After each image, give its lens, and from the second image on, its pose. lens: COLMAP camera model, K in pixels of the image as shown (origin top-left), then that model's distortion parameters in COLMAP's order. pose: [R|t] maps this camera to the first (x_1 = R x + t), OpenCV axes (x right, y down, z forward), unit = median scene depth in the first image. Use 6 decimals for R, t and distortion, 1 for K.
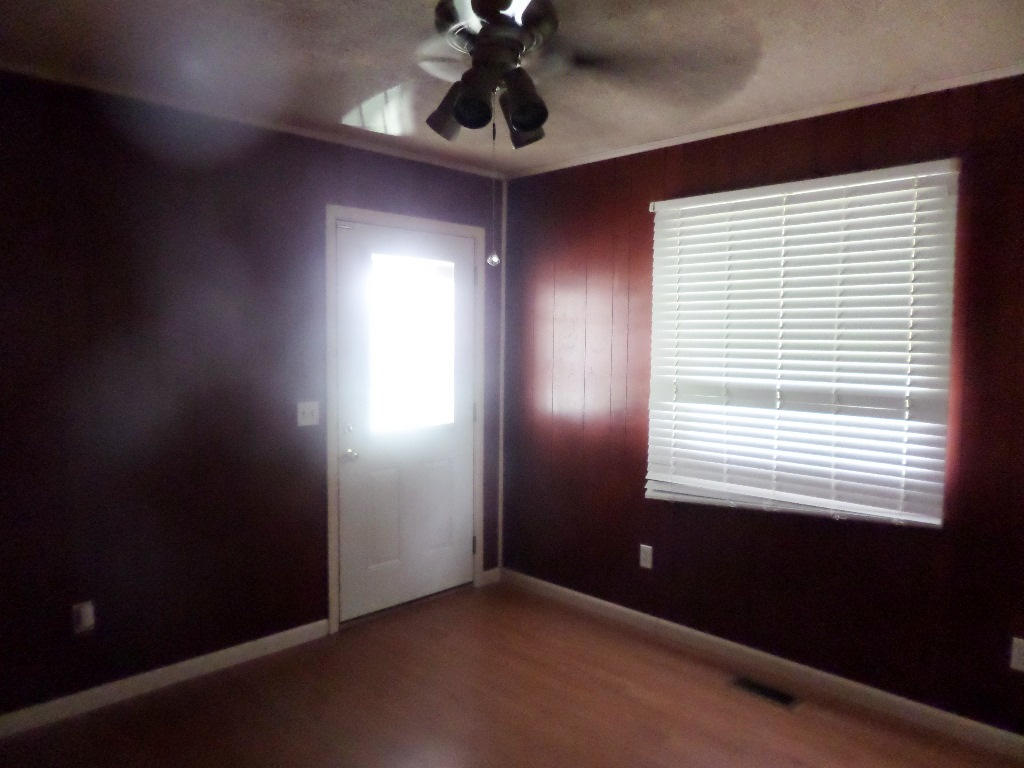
lens RADIAL K [[730.8, 0, 511.5], [0, 730.8, 389.3], [0, 0, 1]] dist [0.024241, -0.006416]
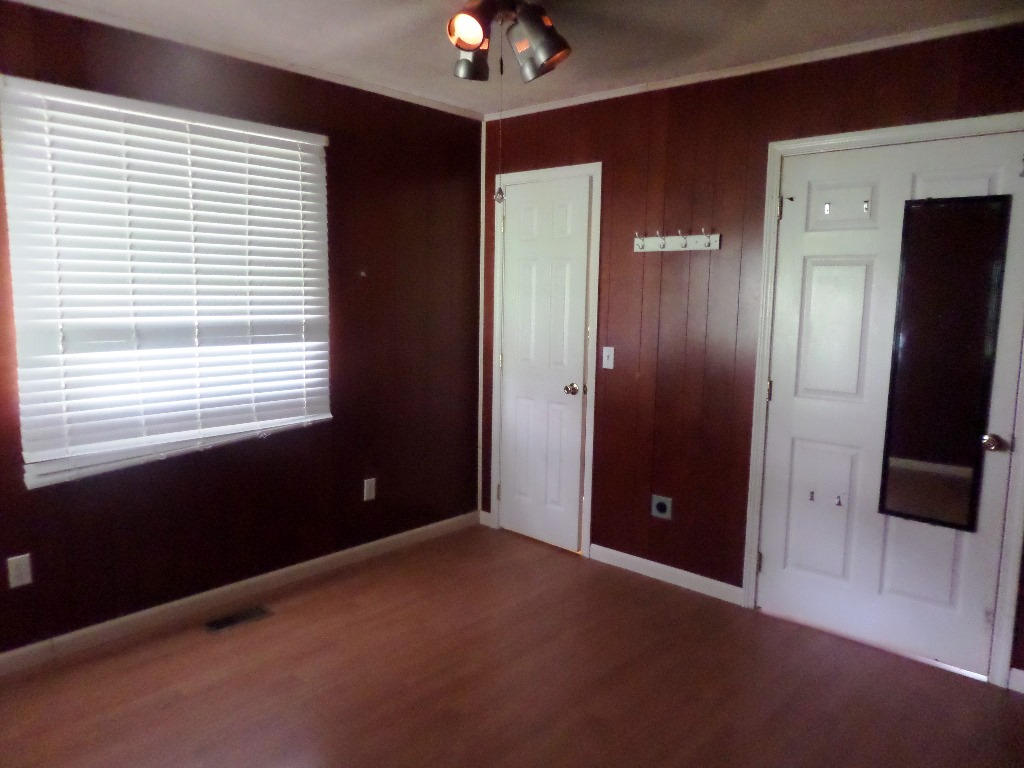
lens RADIAL K [[730.8, 0, 511.9], [0, 730.8, 378.4], [0, 0, 1]] dist [0.024241, -0.006416]
pose [[-0.016988, -0.142385, 0.989665, -0.636363], [0.048856, 0.988508, 0.143058, -0.051556], [-0.998661, 0.050782, -0.009836, 0.607910]]
